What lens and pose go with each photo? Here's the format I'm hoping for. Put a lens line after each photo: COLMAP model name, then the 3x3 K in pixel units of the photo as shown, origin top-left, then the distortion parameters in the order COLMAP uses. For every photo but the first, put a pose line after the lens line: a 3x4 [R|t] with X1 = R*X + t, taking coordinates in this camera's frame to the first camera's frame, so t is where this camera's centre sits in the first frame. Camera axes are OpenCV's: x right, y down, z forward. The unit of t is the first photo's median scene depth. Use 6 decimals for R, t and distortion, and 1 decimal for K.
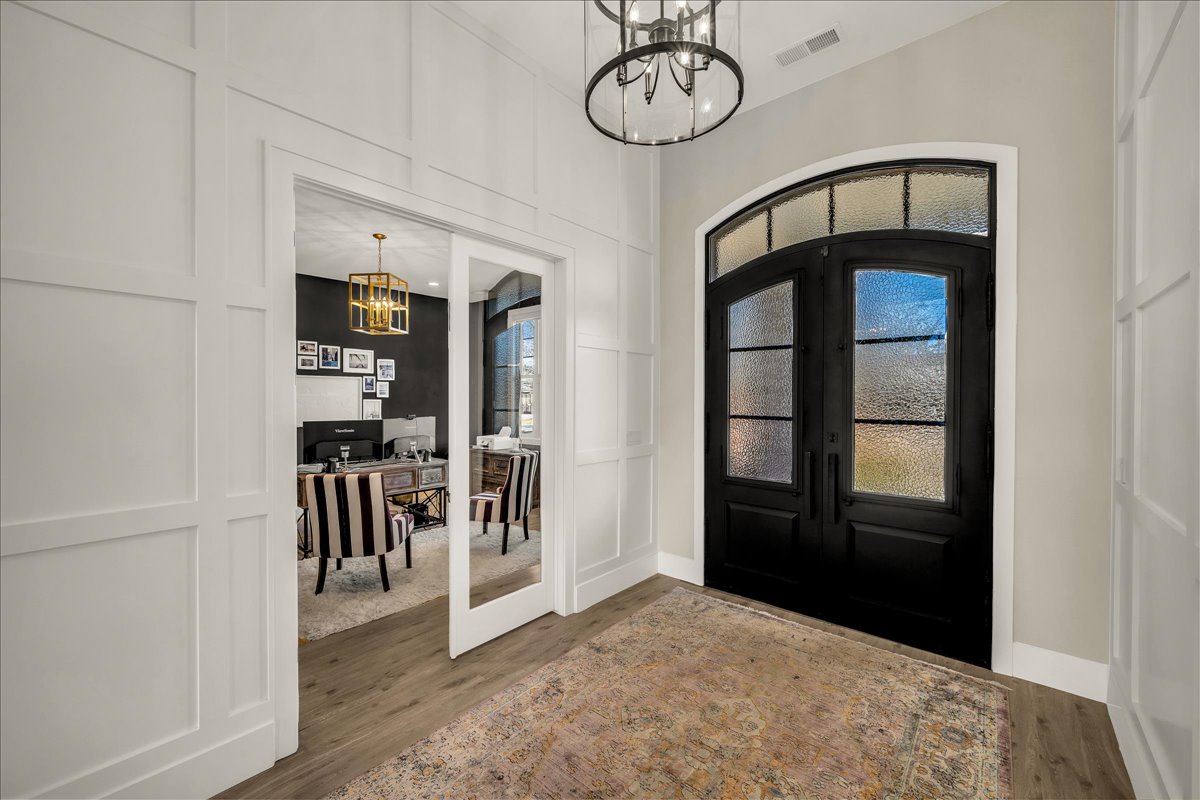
lens RADIAL K [[495.3, 0, 600.6], [0, 495.3, 399.0], [0, 0, 1]] dist [0.000766, -0.000129]
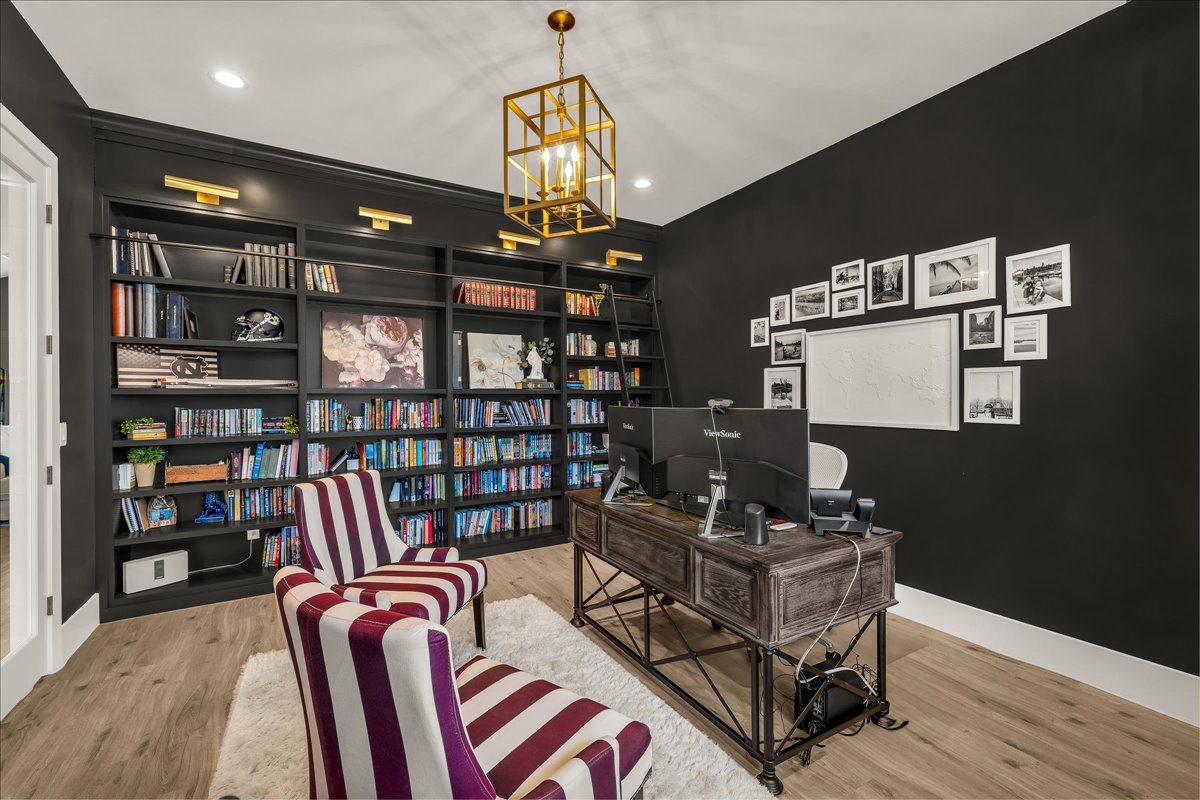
lens RADIAL K [[495.3, 0, 595.5], [0, 495.3, 400.4], [0, 0, 1]] dist [0.000766, -0.000129]
pose [[-0.330206, 0.013491, -0.943813, -0.000397], [0.003689, 0.999909, 0.013002, 0.020802], [0.943902, 0.000811, -0.330225, 0.864139]]
